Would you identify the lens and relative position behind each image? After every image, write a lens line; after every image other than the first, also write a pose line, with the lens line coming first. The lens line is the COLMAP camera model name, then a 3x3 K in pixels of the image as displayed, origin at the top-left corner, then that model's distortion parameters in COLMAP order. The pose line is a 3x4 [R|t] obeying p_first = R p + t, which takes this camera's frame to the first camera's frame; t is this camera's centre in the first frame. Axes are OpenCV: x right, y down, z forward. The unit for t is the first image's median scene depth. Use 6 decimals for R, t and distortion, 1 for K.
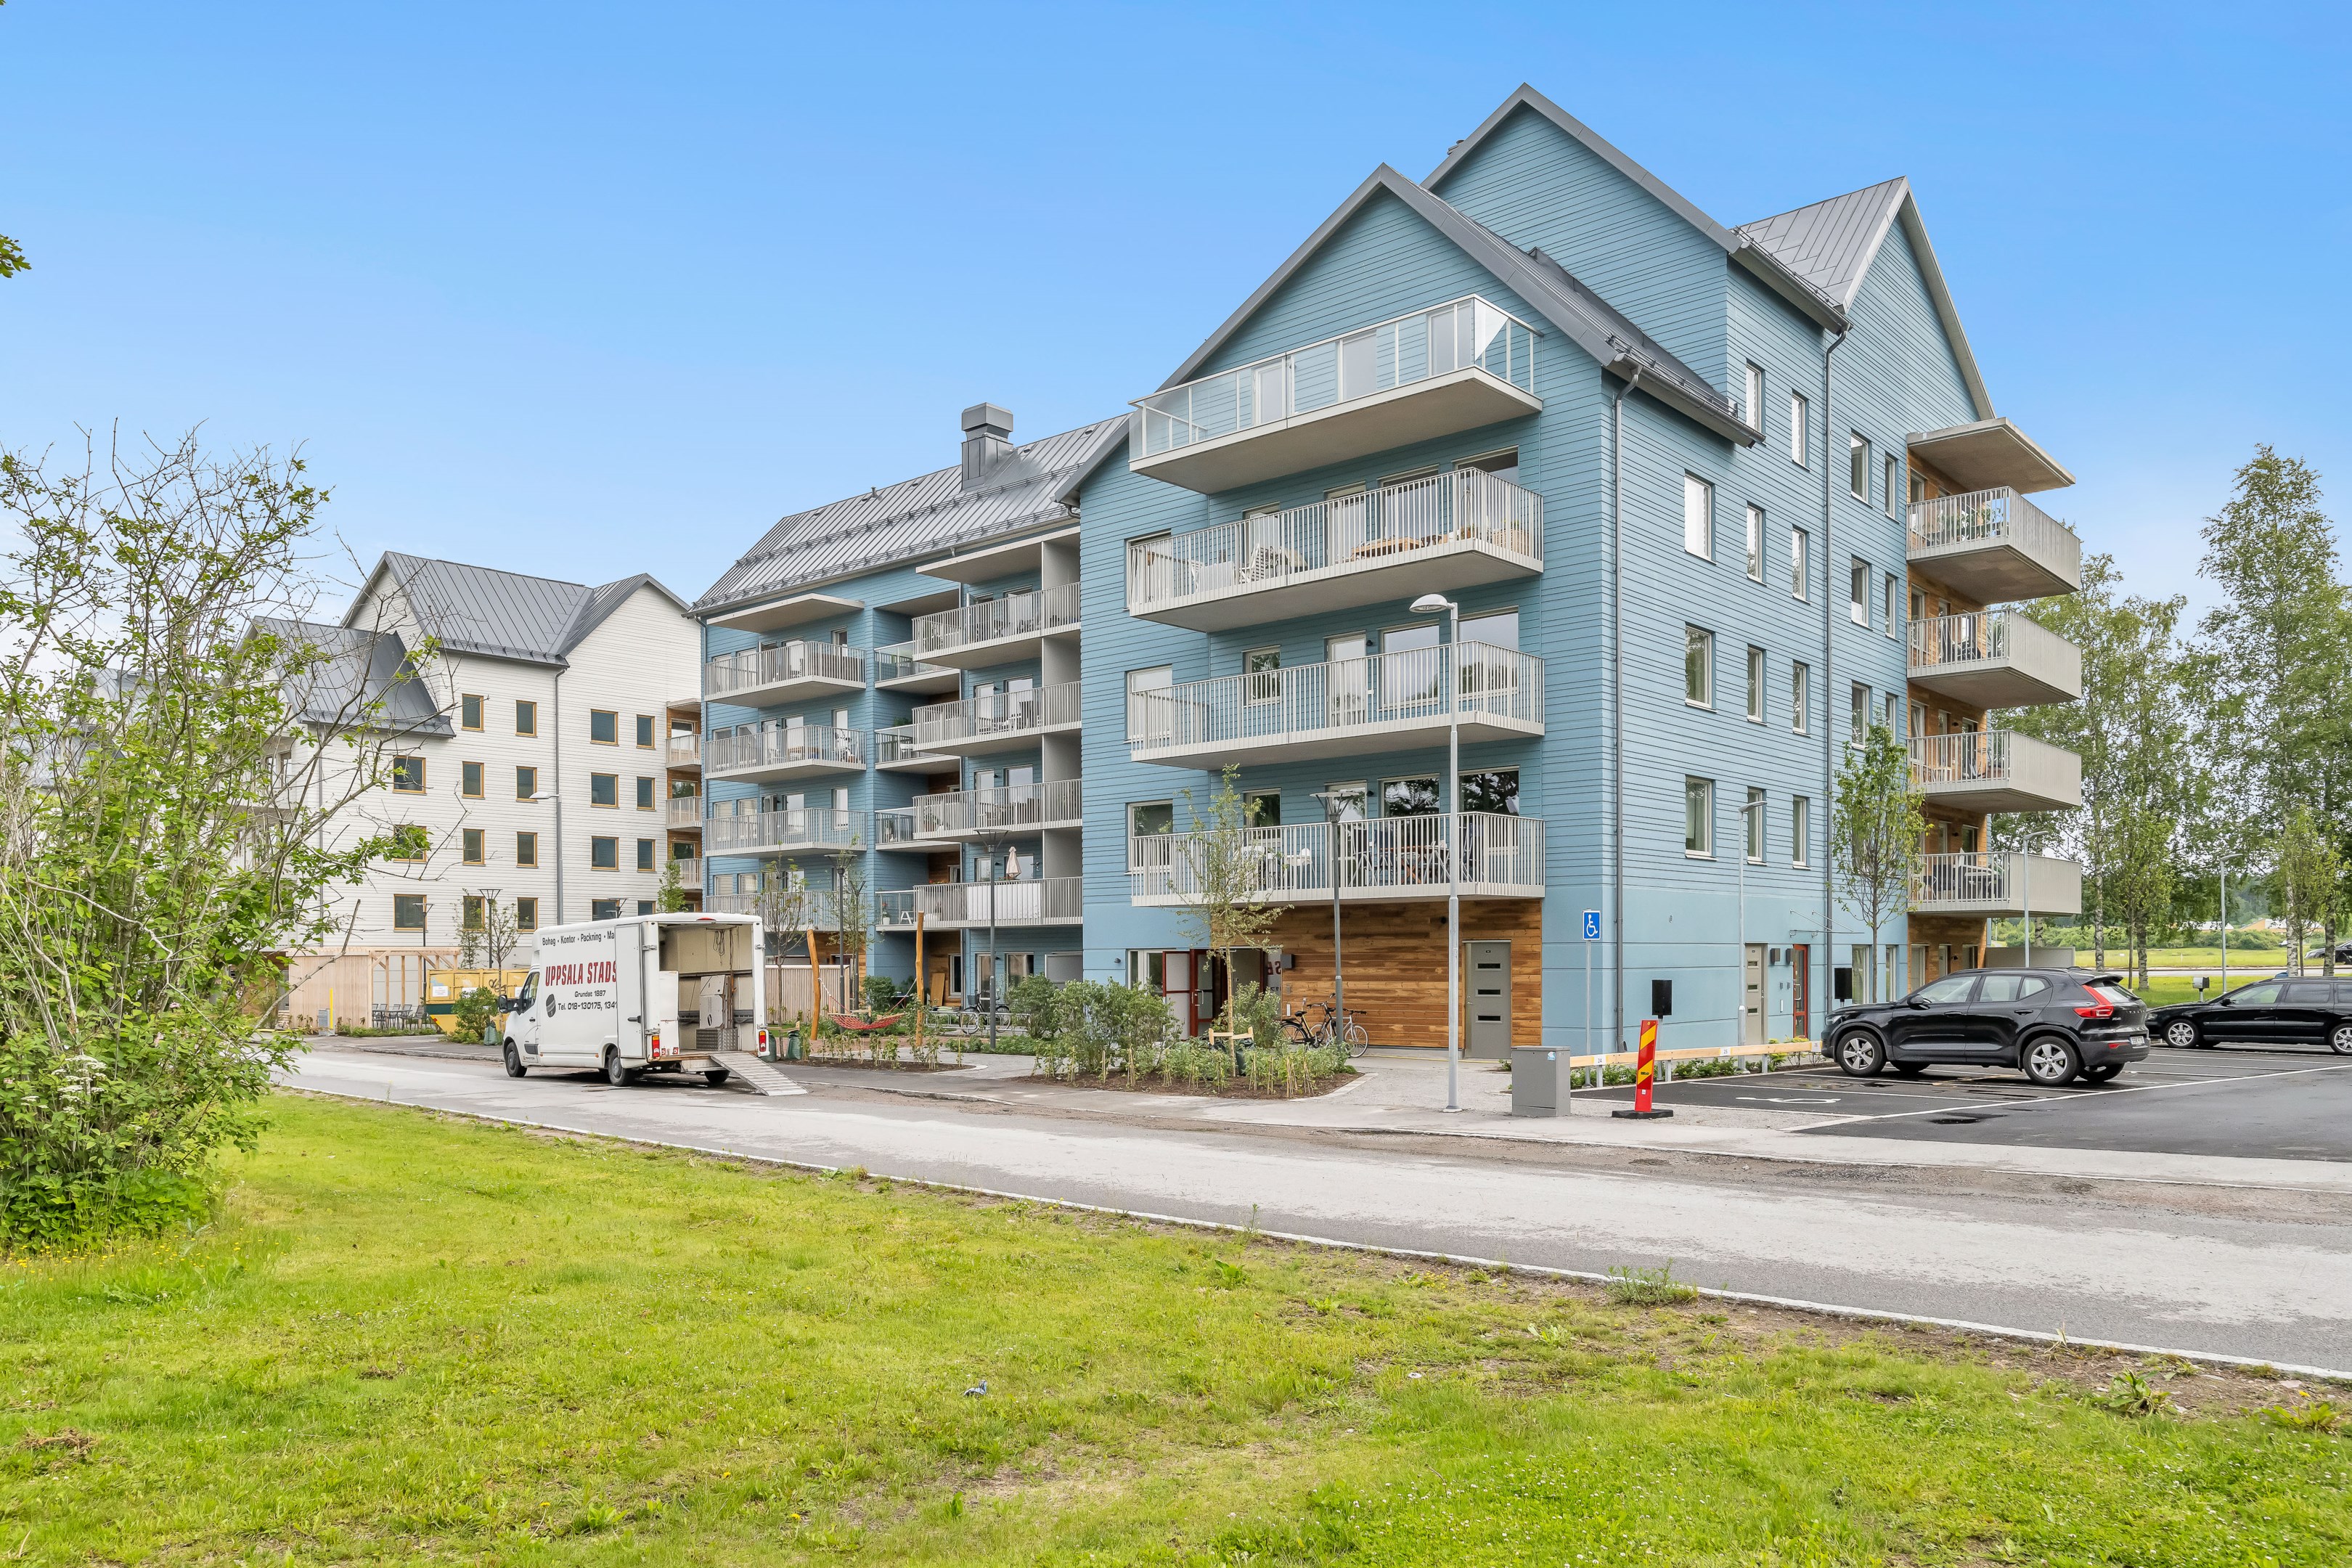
lens RADIAL K [[1637.3, 0, 1177.5], [0, 1637.3, 796.8], [0, 0, 1]] dist [0.031927, -0.000845]
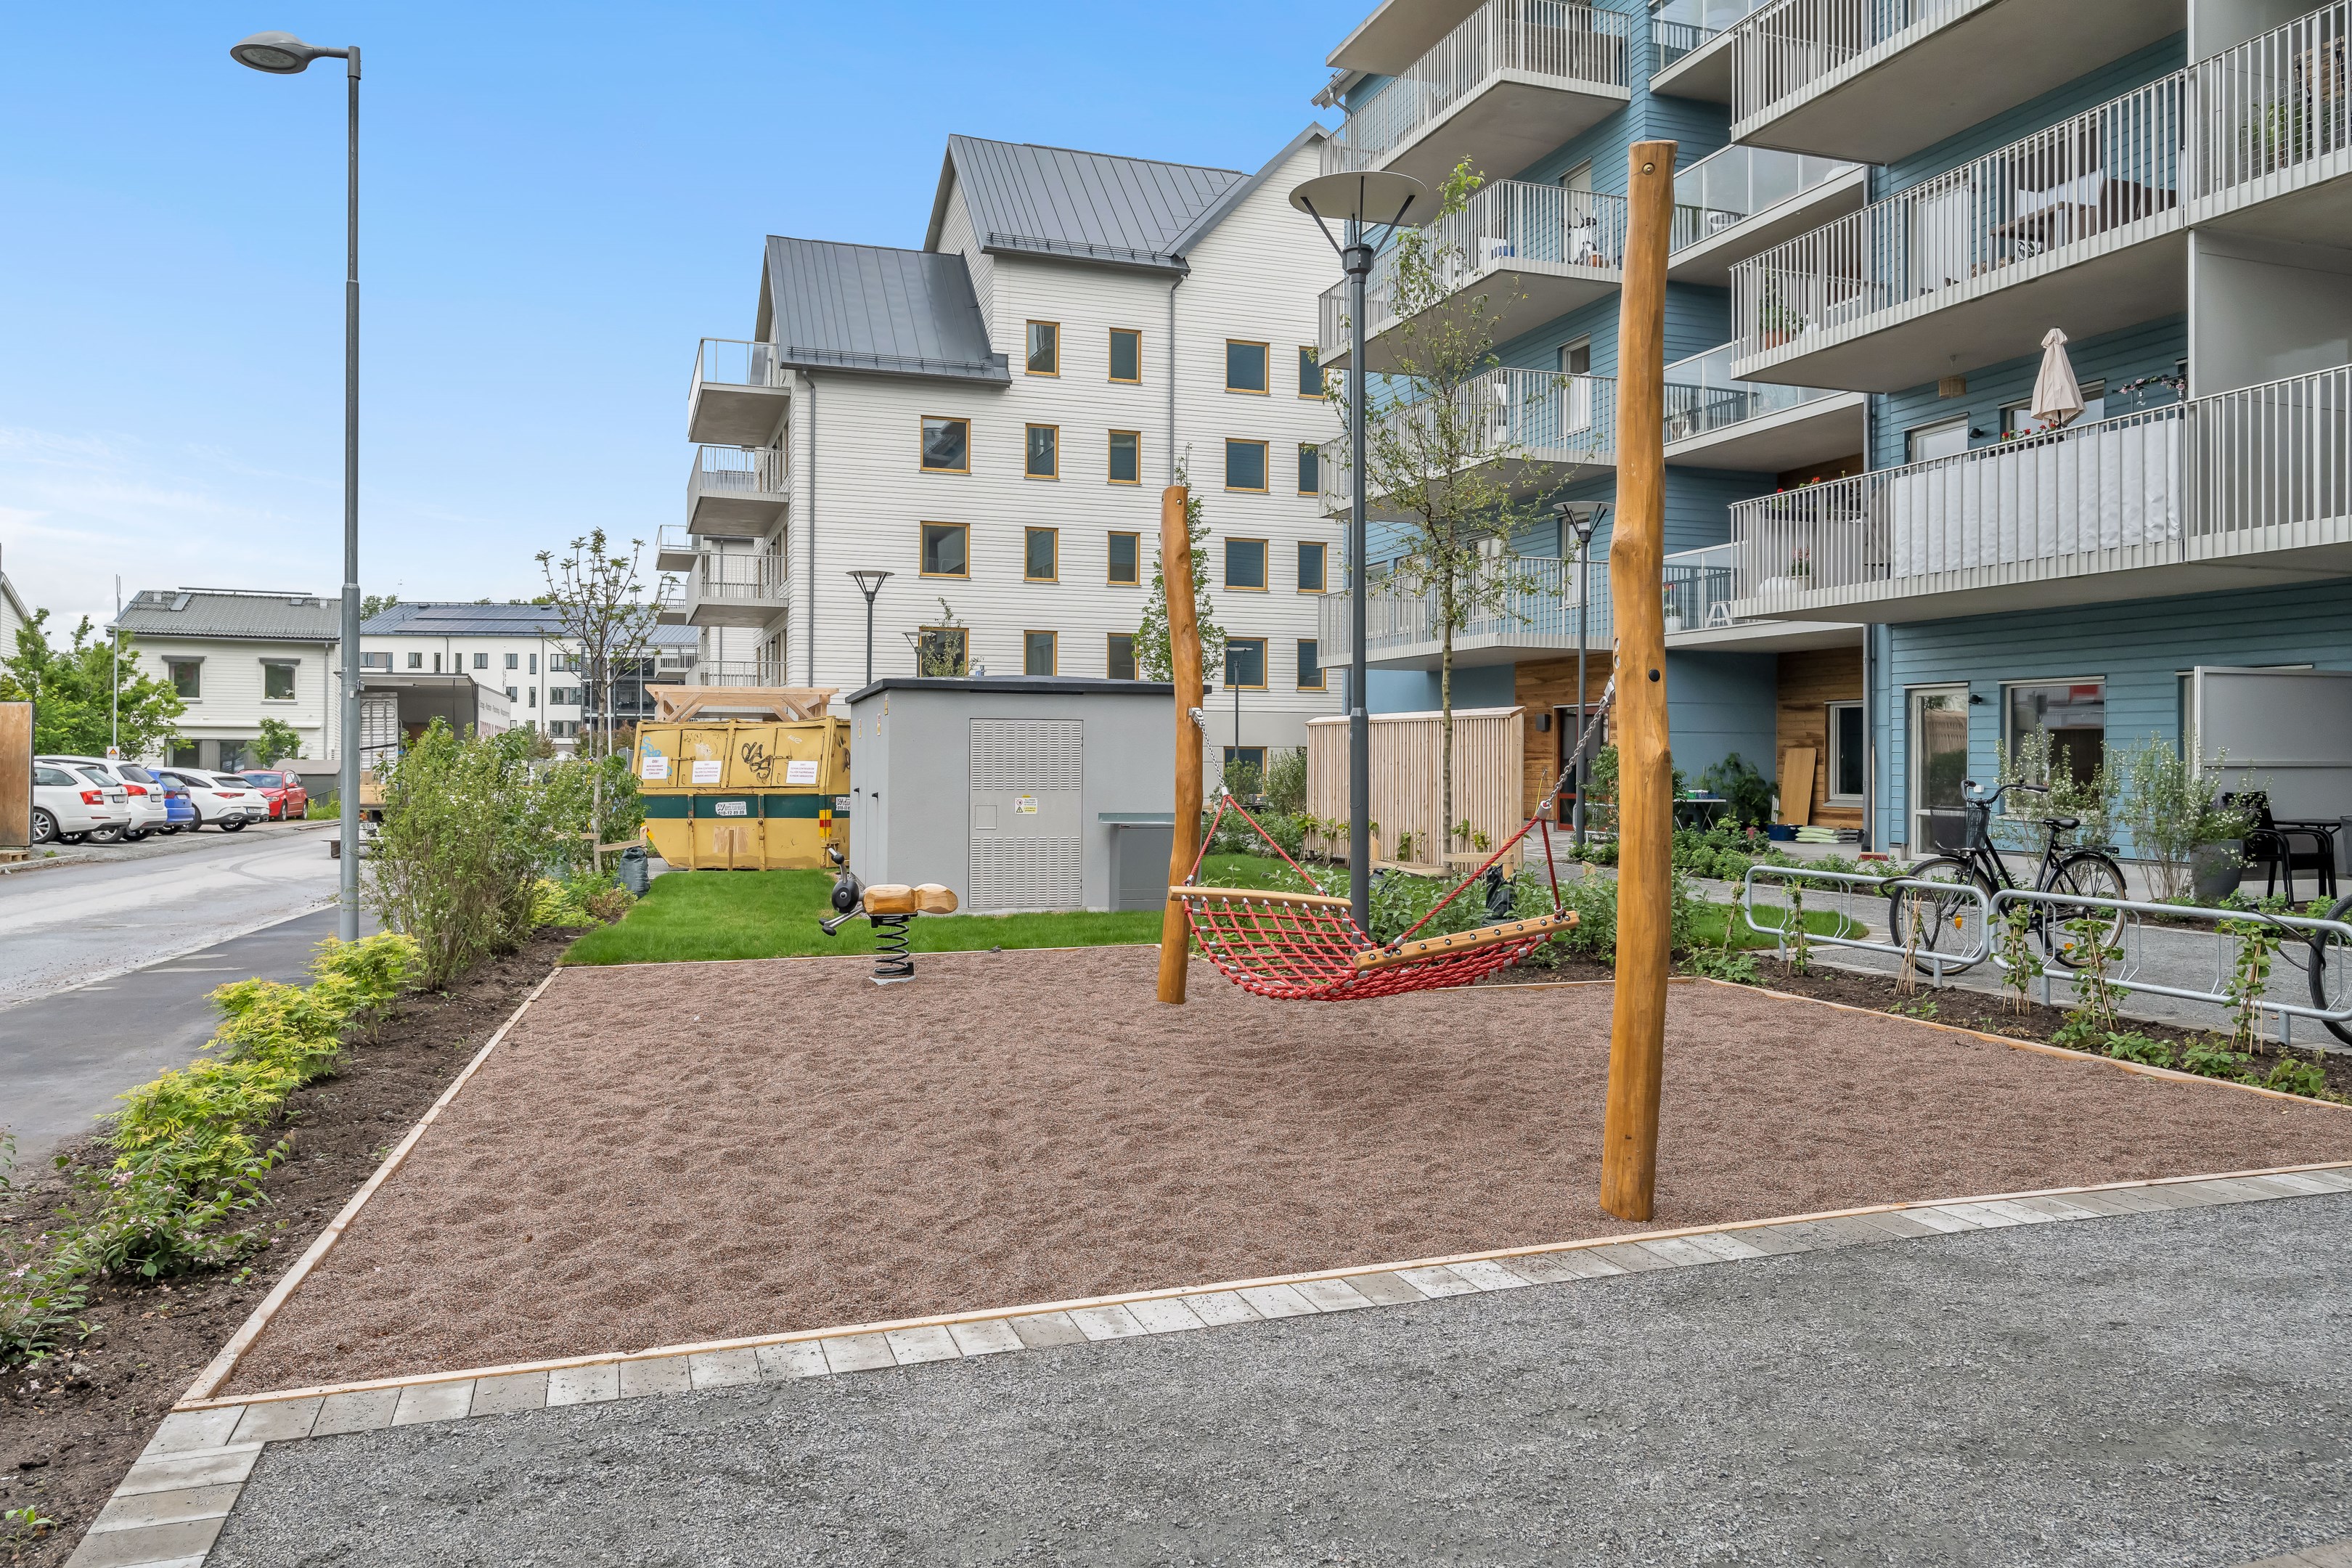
lens RADIAL K [[1637.3, 0, 1177.5], [0, 1637.3, 796.8], [0, 0, 1]] dist [0.031927, -0.000845]
pose [[0.871965, 0.020215, -0.489151, -0.063754], [0.039870, 0.992896, 0.112106, 0.053651], [0.487942, -0.117255, 0.864964, 0.450418]]
